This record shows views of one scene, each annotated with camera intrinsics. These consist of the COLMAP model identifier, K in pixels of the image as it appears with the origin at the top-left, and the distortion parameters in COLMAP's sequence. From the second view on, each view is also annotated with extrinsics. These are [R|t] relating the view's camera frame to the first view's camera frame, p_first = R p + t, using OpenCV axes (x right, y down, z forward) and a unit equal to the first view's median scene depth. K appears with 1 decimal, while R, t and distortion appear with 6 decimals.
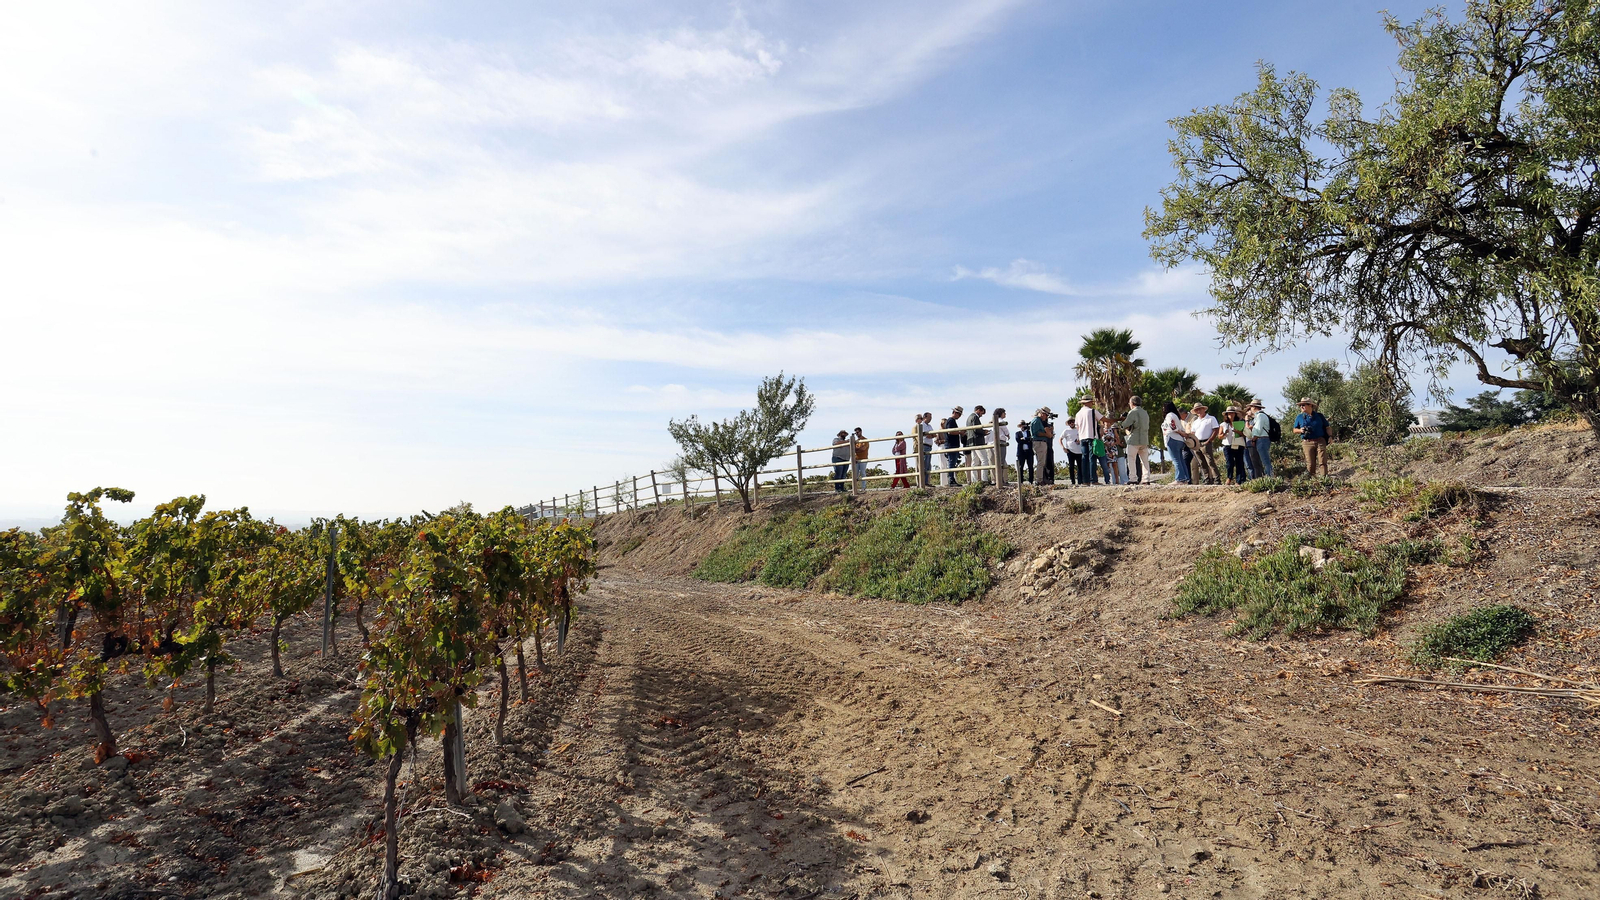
lens RADIAL K [[780.2, 0, 833.3], [0, 780.2, 372.4], [0, 0, 1]] dist [-0.000311, 0.002679]
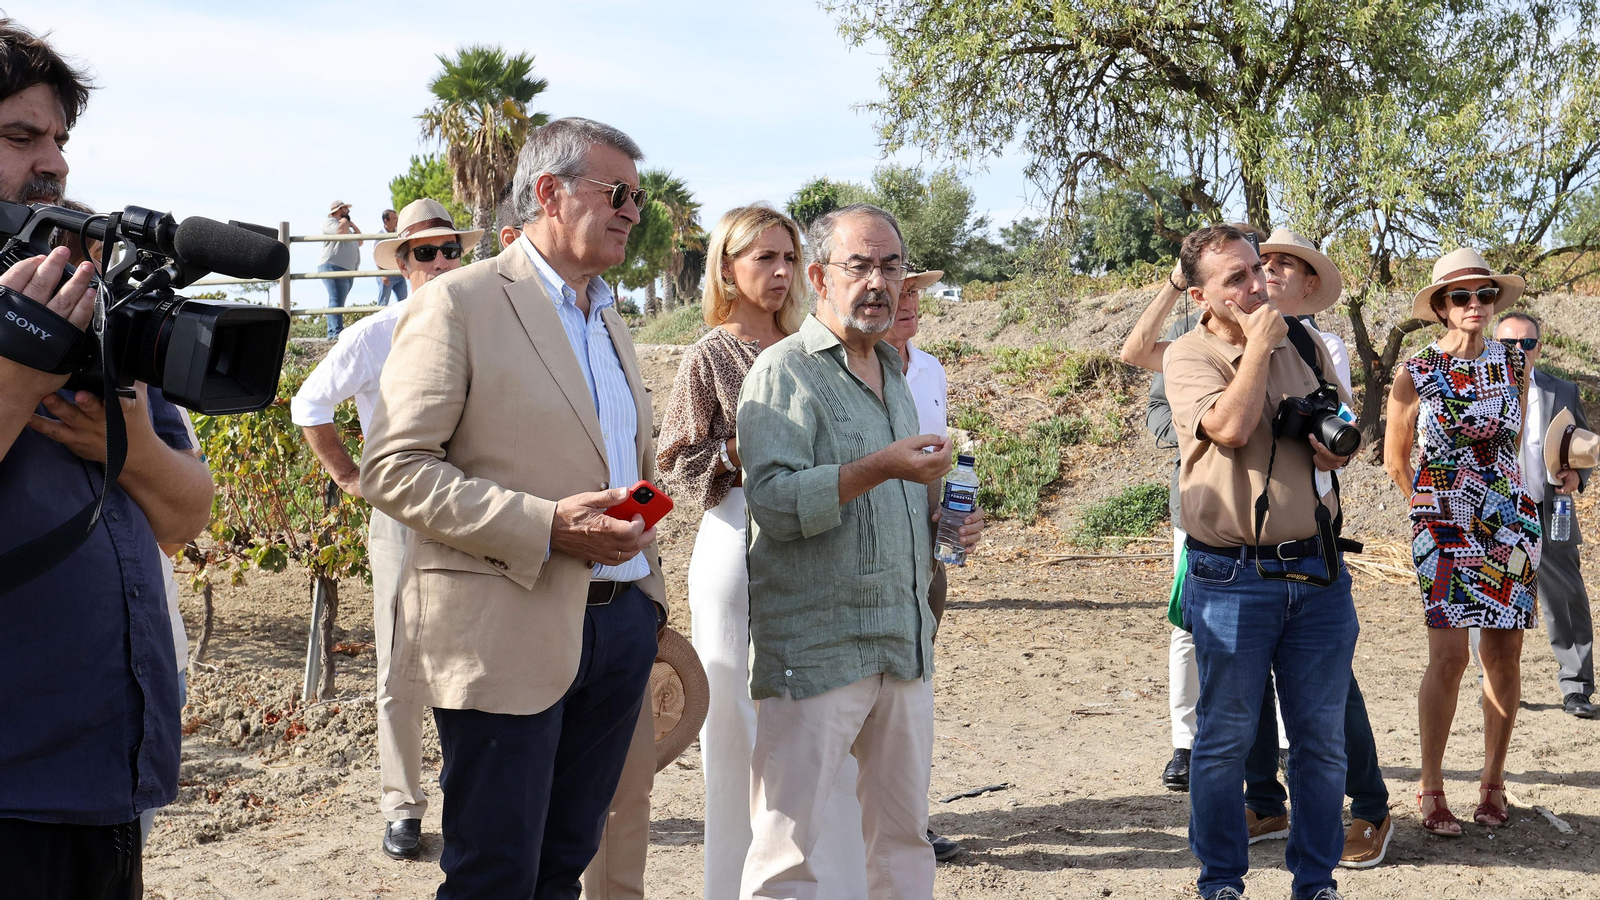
lens RADIAL K [[1741.9, 0, 807.6], [0, 1741.9, 381.6], [0, 0, 1]] dist [0.069630, 0.000000]
pose [[0.826030, 0.015666, 0.563408, -0.491789], [-0.104638, 0.986499, 0.125982, -0.025680], [-0.553828, -0.163018, 0.816517, -0.332501]]
